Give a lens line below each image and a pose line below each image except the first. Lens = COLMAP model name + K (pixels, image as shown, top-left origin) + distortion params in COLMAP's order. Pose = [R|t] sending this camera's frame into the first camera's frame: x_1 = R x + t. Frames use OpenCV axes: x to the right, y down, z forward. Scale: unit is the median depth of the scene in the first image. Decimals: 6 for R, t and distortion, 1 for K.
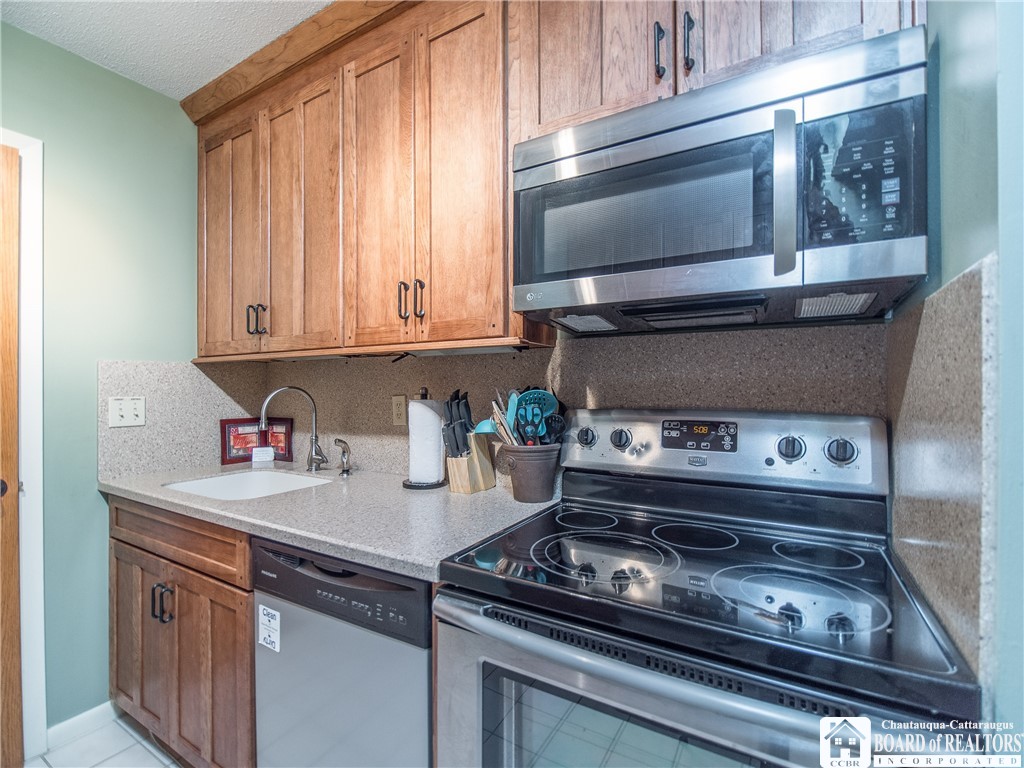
lens RADIAL K [[458.4, 0, 512.2], [0, 458.4, 394.9], [0, 0, 1]] dist [0.001559, -0.007234]
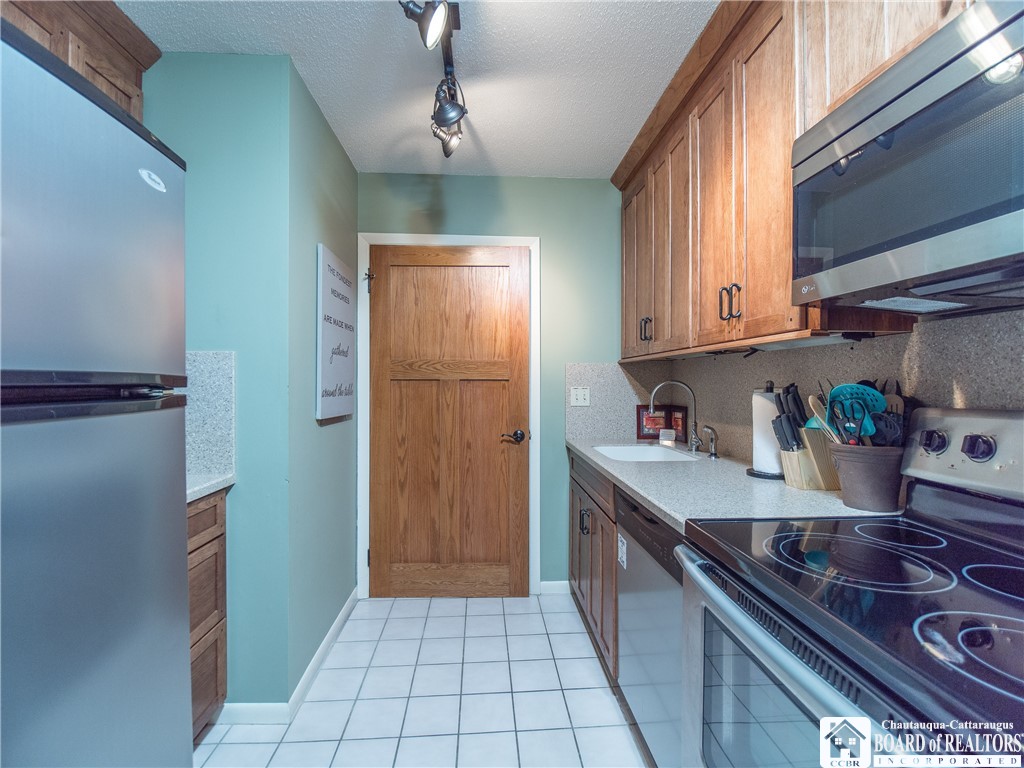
lens RADIAL K [[458.4, 0, 512.2], [0, 458.4, 394.9], [0, 0, 1]] dist [0.001559, -0.007234]
pose [[0.558581, 0.025565, -0.829056, 0.377296], [-0.013417, 0.999673, 0.021787, 0.000758], [0.829341, -0.001046, 0.558741, -0.060815]]
